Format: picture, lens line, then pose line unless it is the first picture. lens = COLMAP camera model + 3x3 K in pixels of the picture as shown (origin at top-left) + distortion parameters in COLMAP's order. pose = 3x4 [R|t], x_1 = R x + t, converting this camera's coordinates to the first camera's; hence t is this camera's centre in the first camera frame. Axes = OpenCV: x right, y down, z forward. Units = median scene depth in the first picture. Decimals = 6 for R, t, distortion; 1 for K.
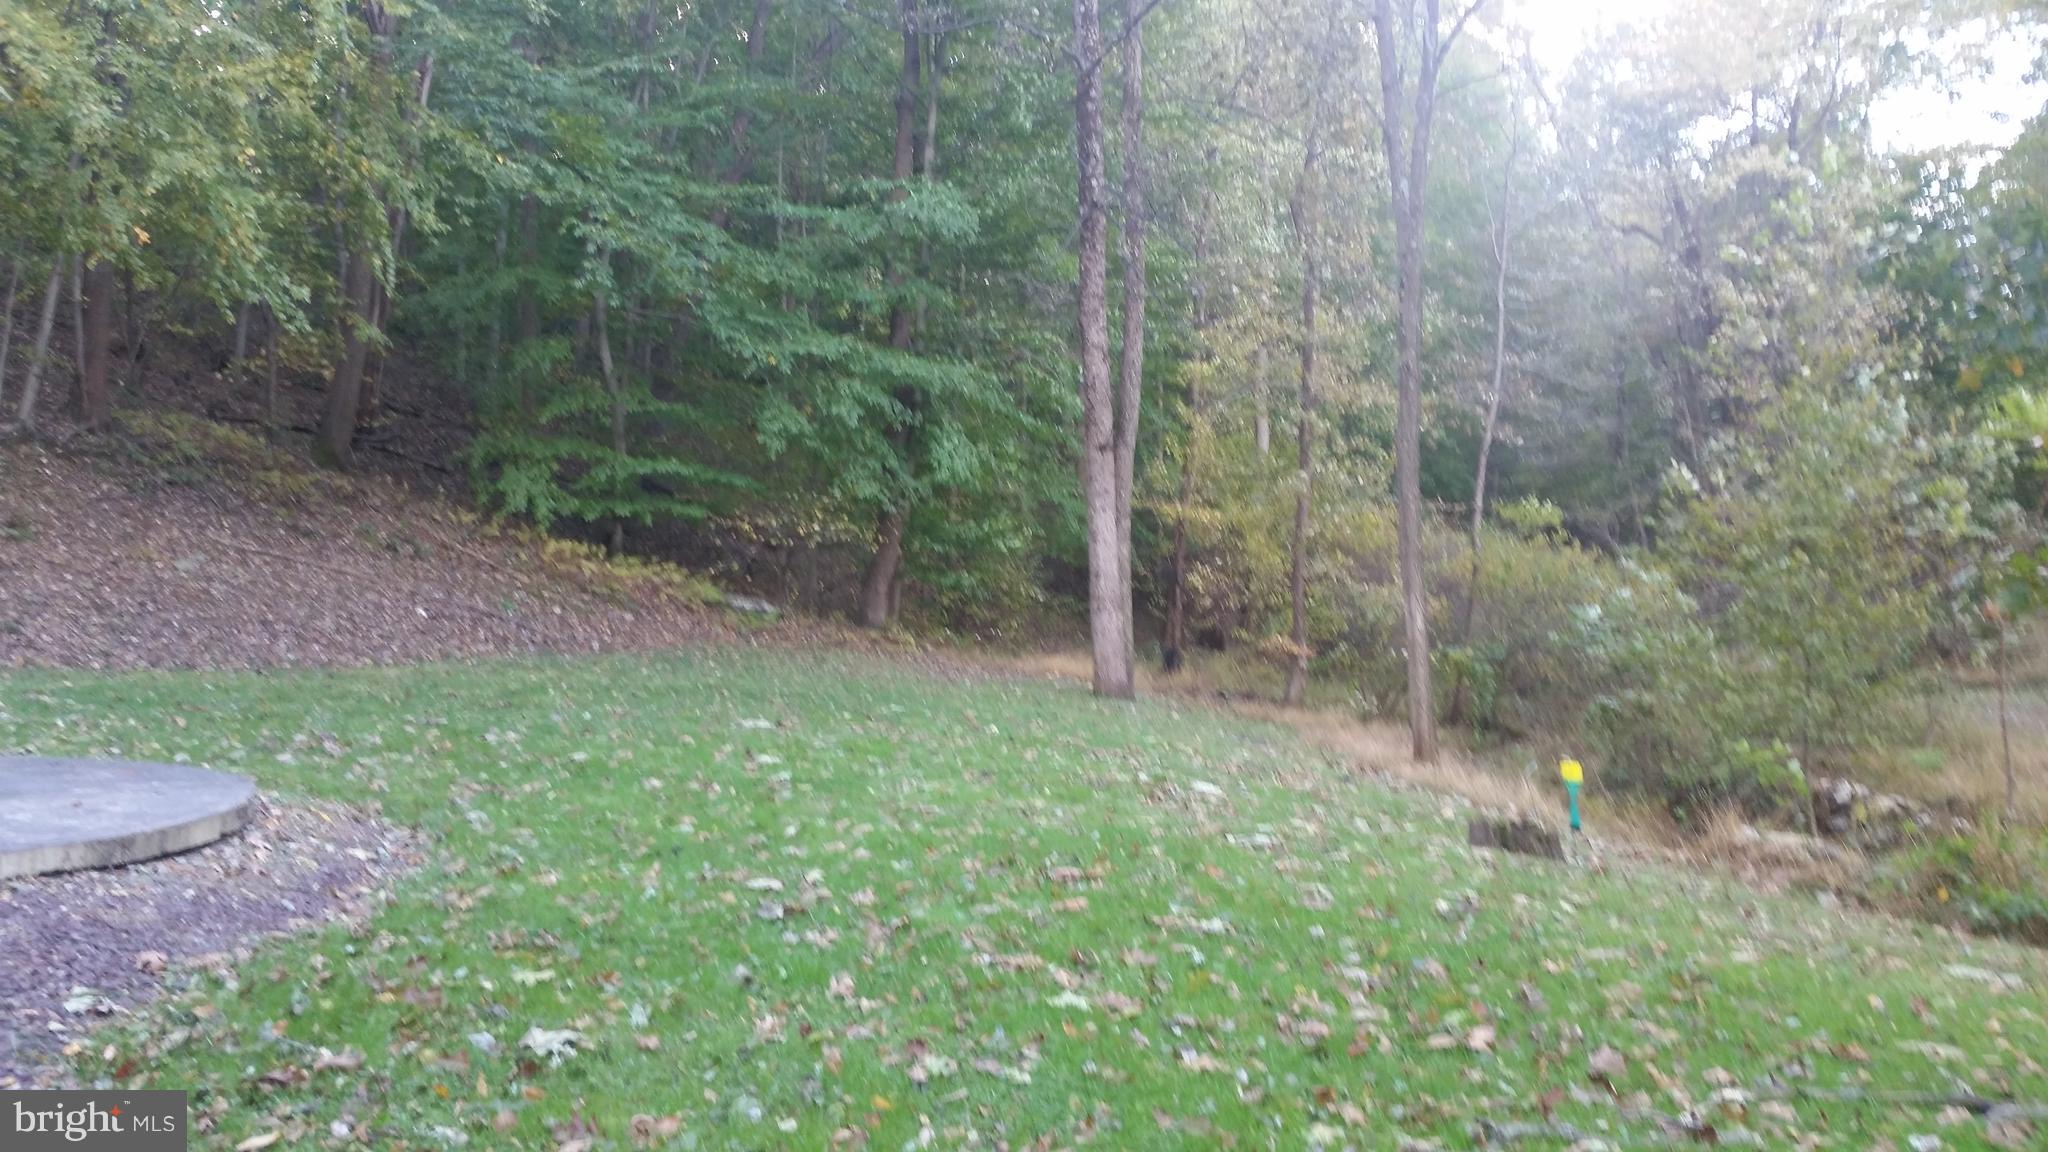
lens RADIAL K [[1643.6, 0, 1024.0], [0, 1643.6, 576.0], [0, 0, 1]] dist [0.181582, -0.406143]
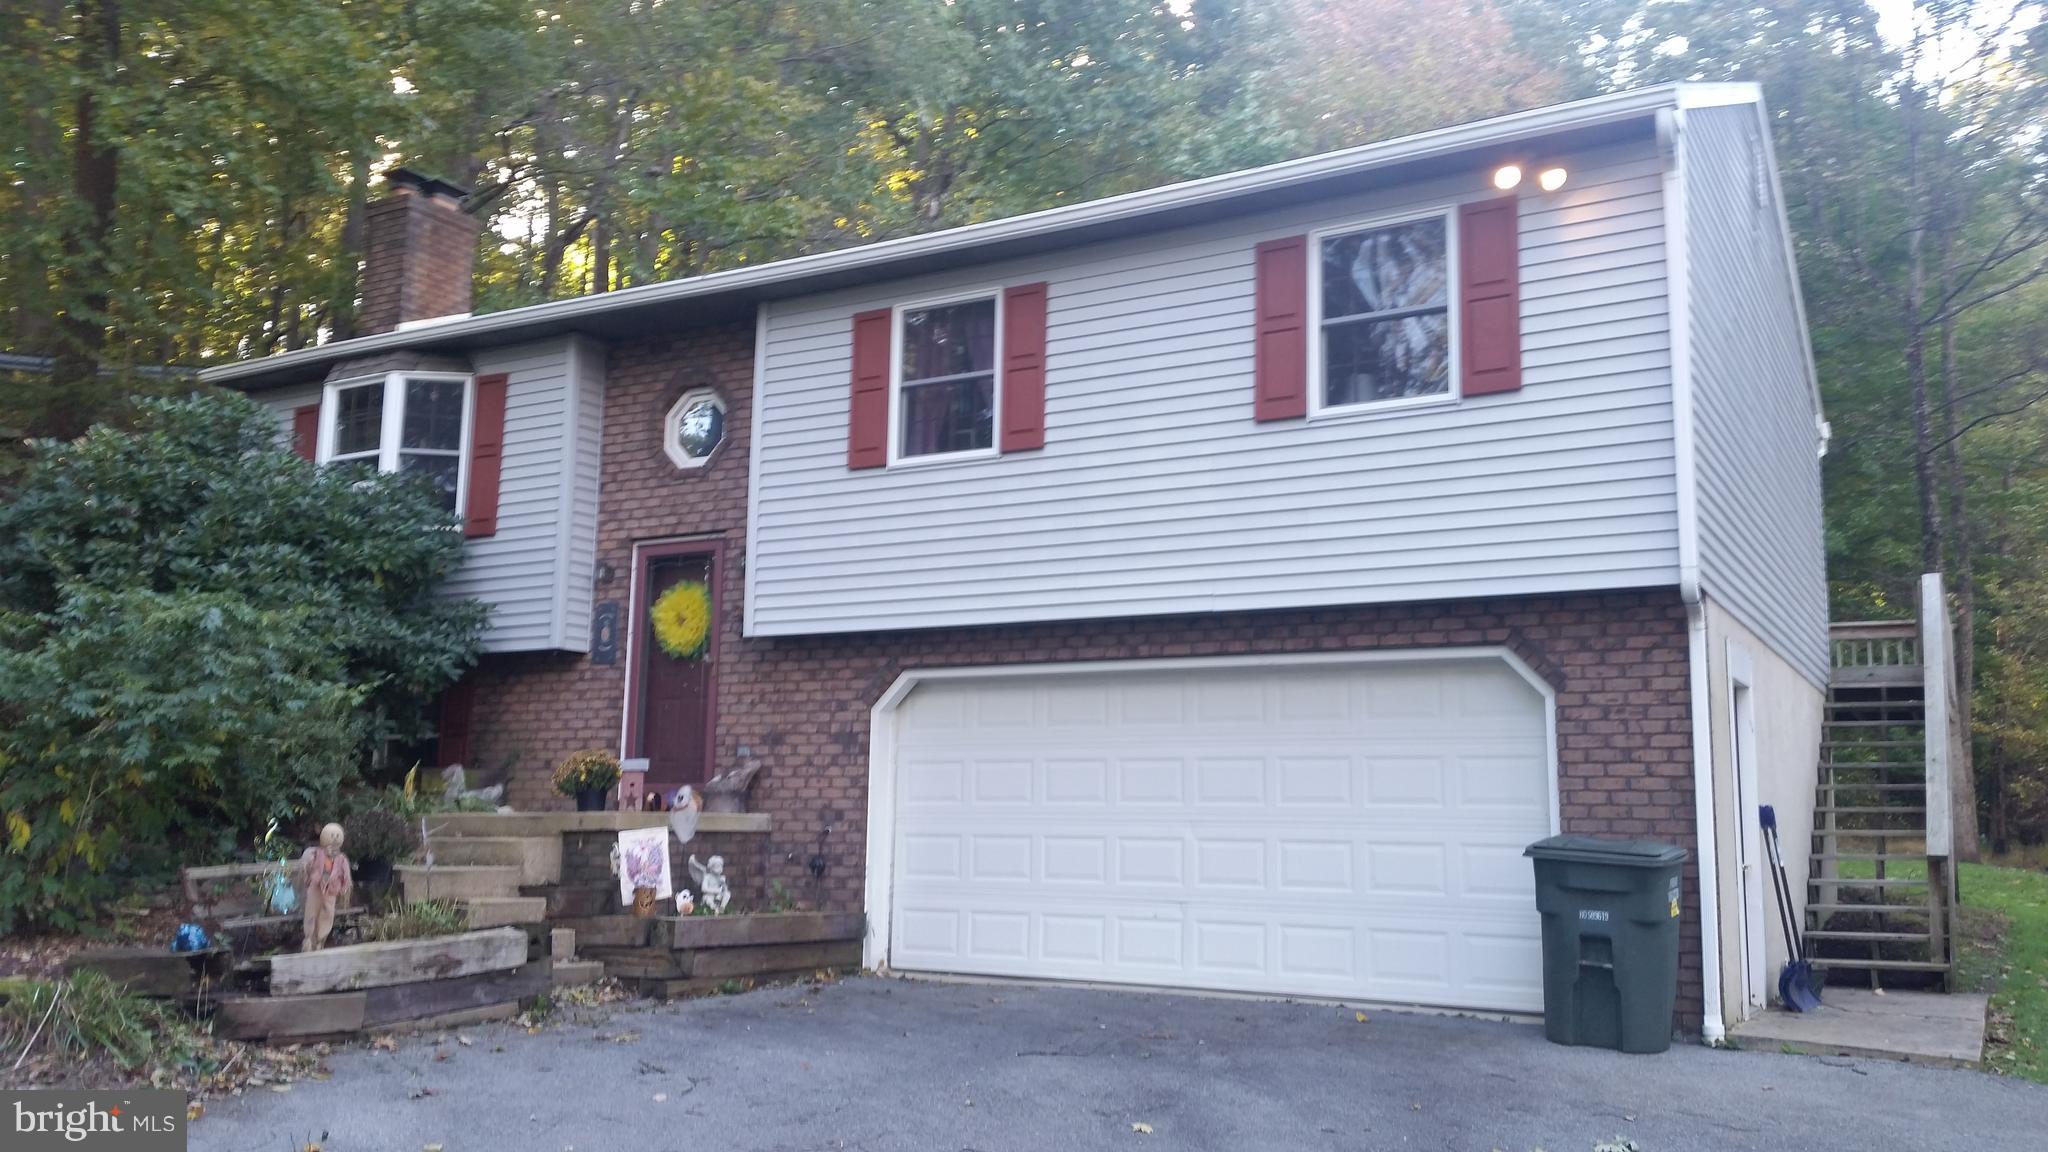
lens RADIAL K [[1643.6, 0, 1024.0], [0, 1643.6, 576.0], [0, 0, 1]] dist [0.181582, -0.406143]
pose [[0.911905, -0.044478, -0.407985, -0.082780], [-0.008203, 0.991936, -0.126473, 0.012694], [0.410320, 0.118678, 0.904186, -0.634891]]
